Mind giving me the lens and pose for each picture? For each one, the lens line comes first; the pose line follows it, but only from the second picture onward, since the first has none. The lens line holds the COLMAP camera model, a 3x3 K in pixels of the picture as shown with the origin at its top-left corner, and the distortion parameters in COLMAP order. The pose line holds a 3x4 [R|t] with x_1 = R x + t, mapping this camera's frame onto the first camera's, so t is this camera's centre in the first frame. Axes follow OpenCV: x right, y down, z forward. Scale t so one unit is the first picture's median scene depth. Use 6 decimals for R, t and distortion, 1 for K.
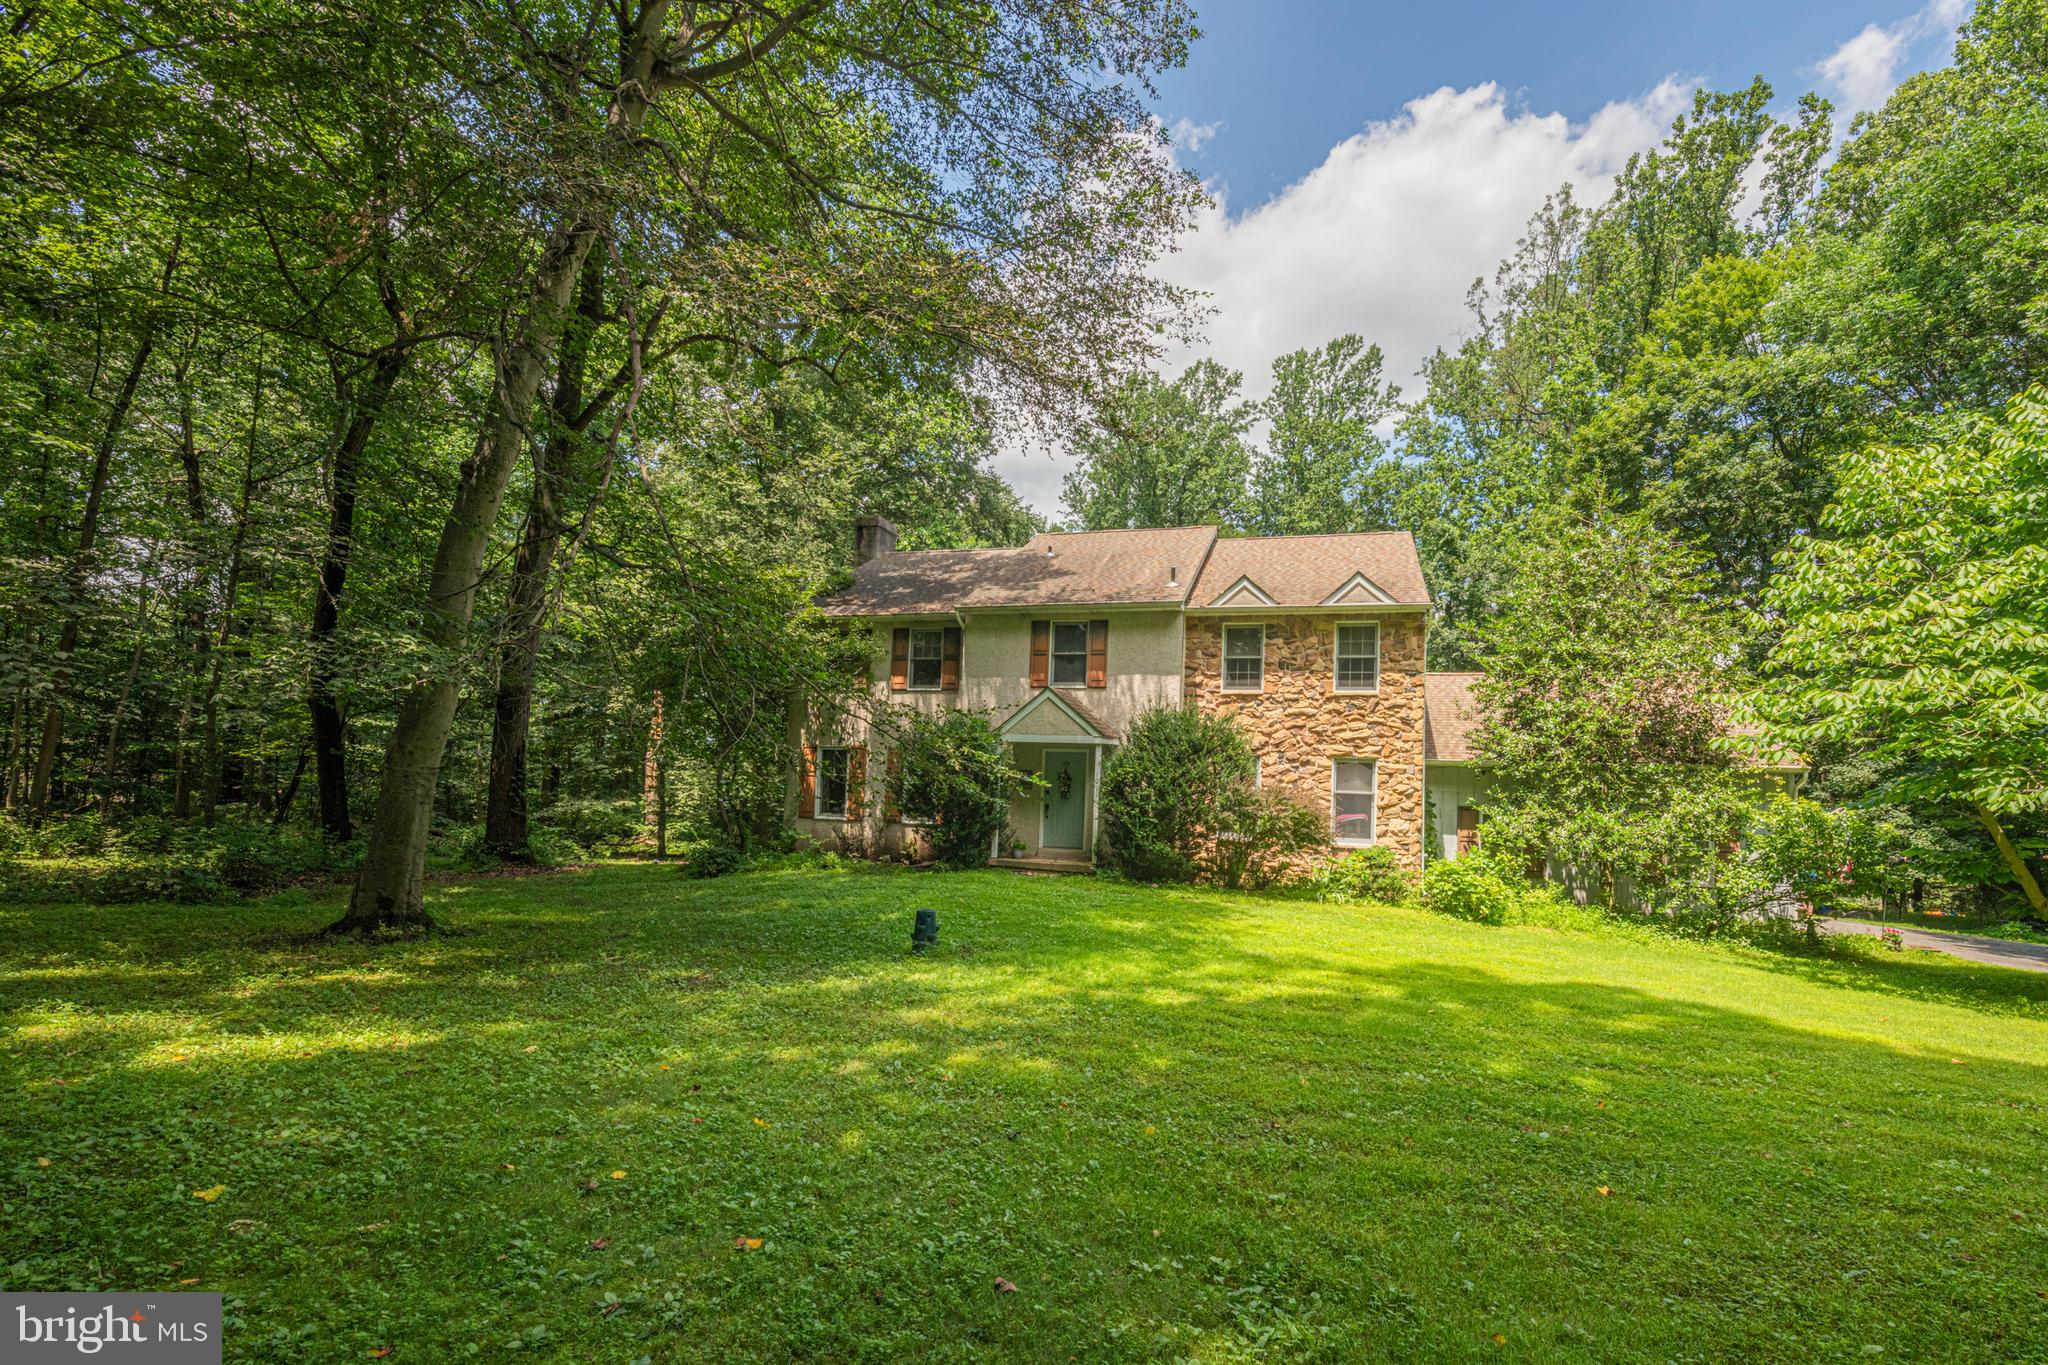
lens RADIAL K [[853.0, 0, 1066.5], [0, 853.0, 758.5], [0, 0, 1]] dist [-0.017660, -0.000846]
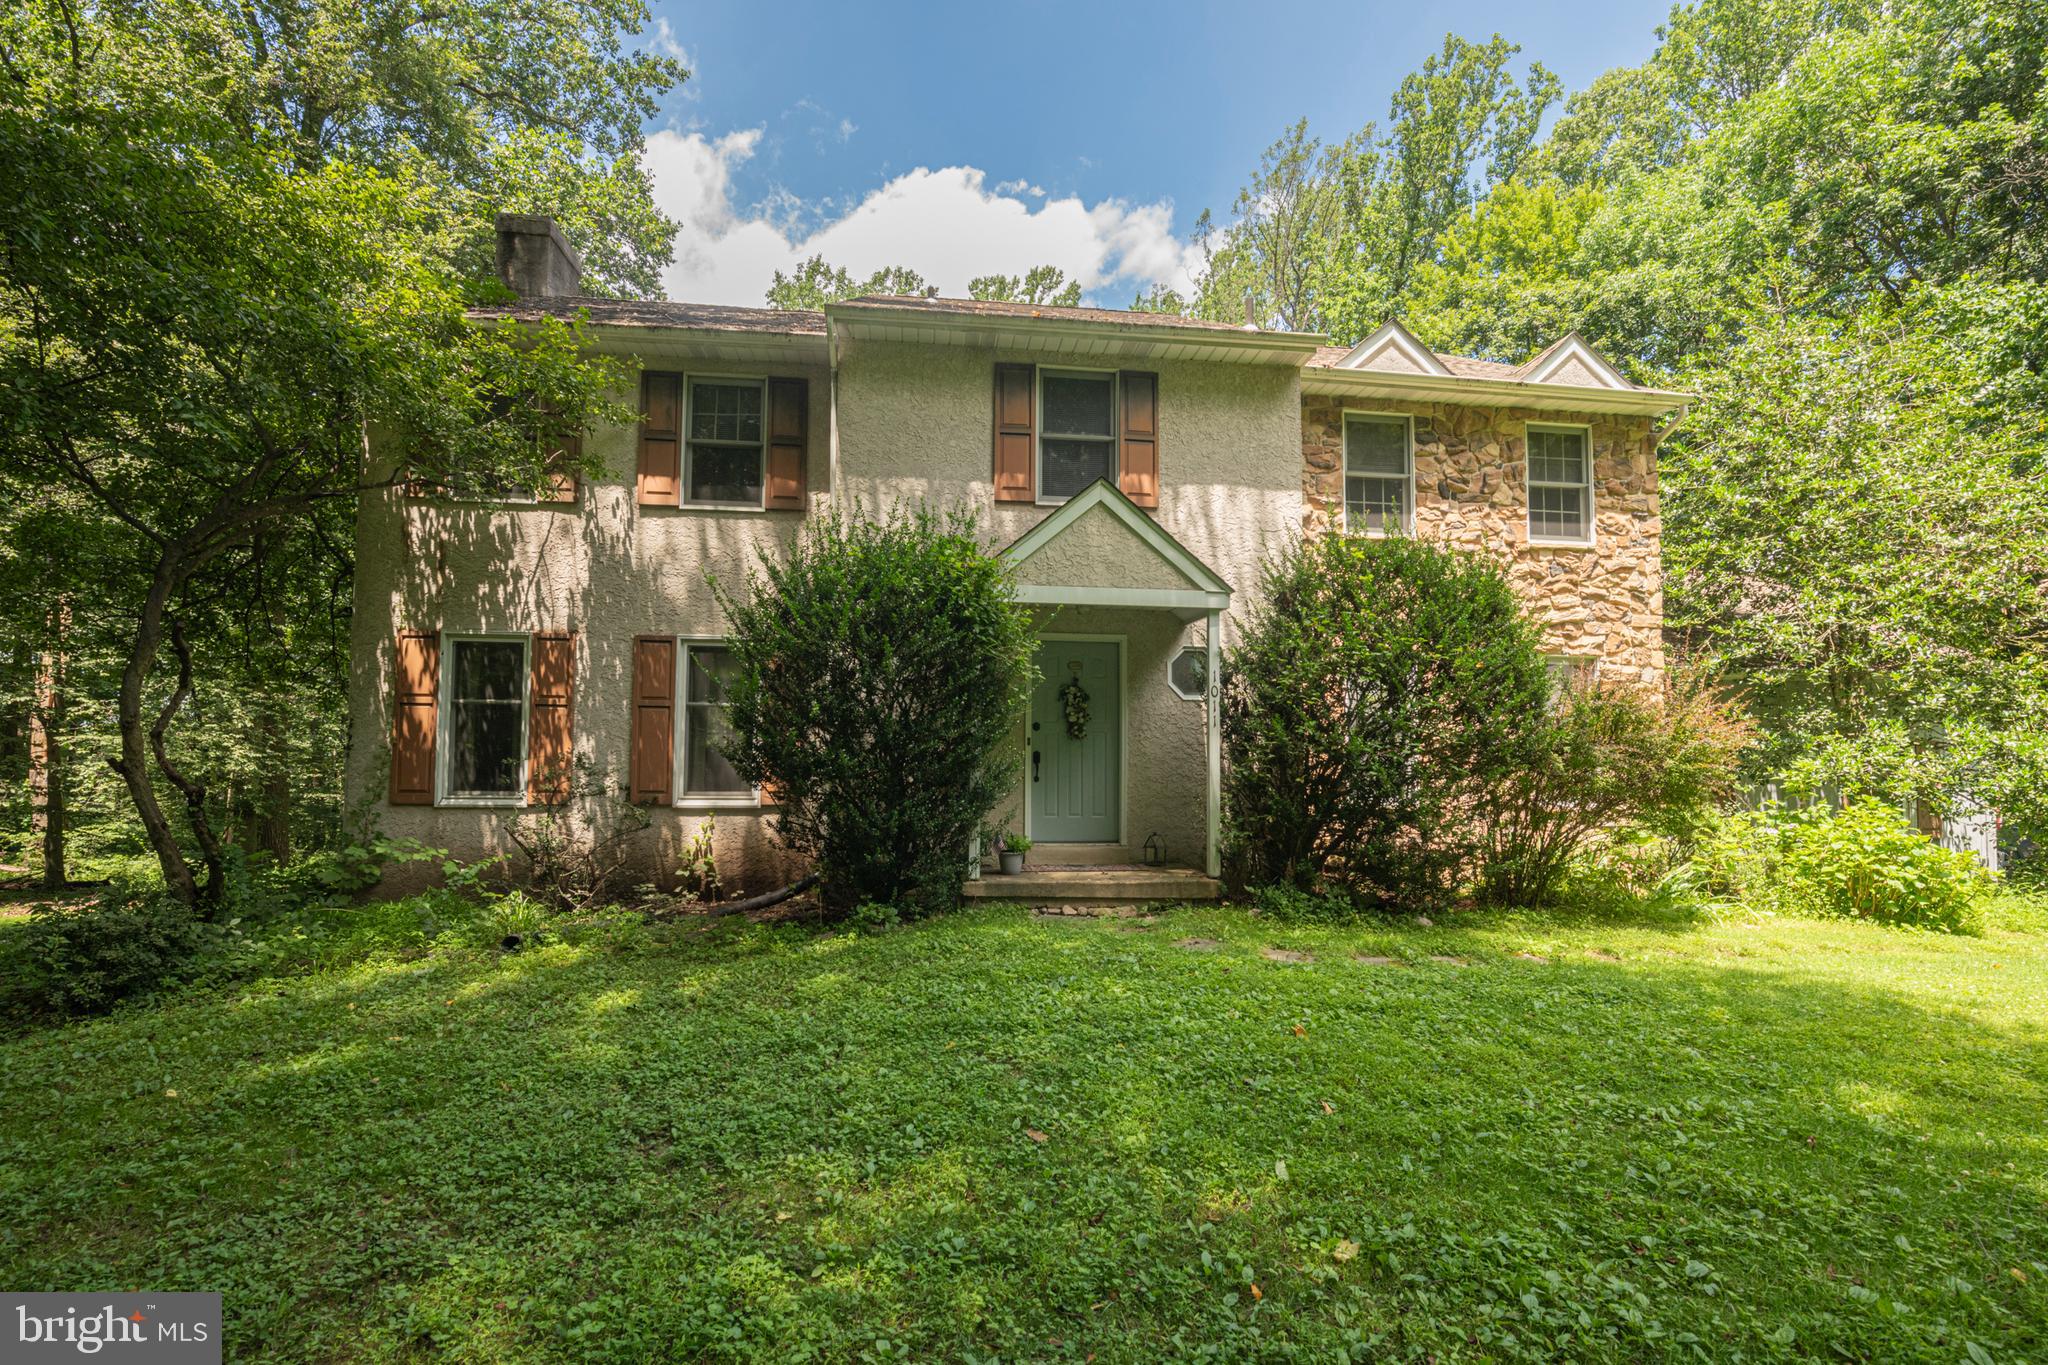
lens RADIAL K [[847.7, 0, 1022.8], [0, 847.7, 731.2], [0, 0, 1]] dist [-0.022899, -0.000227]
pose [[0.925824, -0.014208, 0.377688, -0.191084], [0.013213, 0.999899, 0.005227, 0.037063], [-0.377724, 0.000151, 0.925918, 0.531113]]
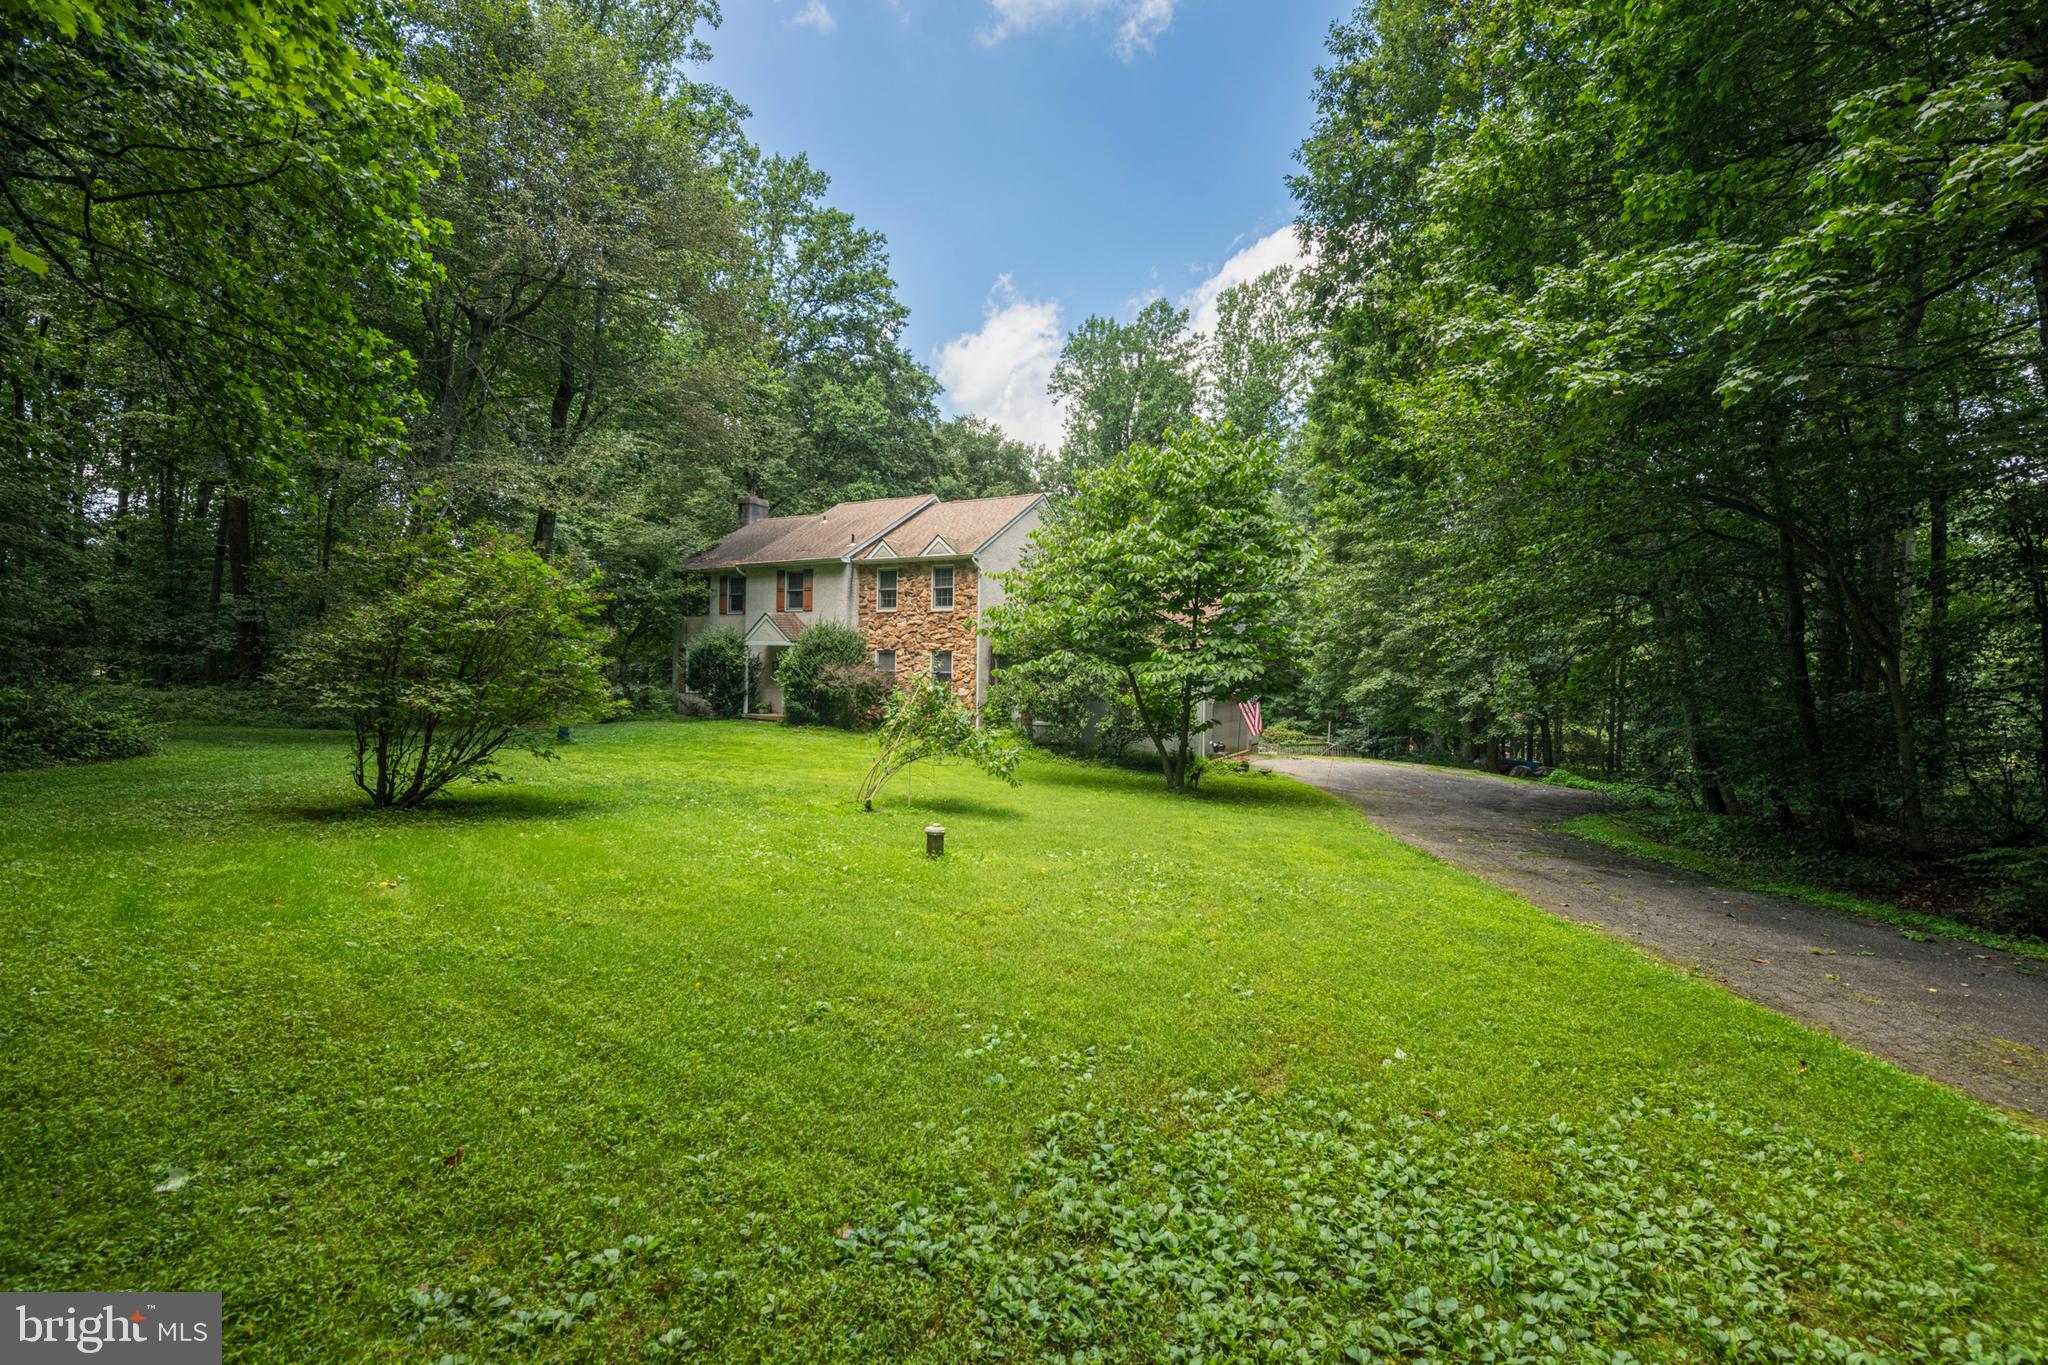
lens RADIAL K [[817.5, 0, 1024.0], [0, 817.5, 682.5], [0, 0, 1]] dist [-0.016069, -0.001288]
pose [[0.975493, -0.010212, -0.219792, 0.721784], [0.018360, 0.999216, 0.035061, 0.007021], [0.219262, -0.038237, 0.974916, -0.412652]]
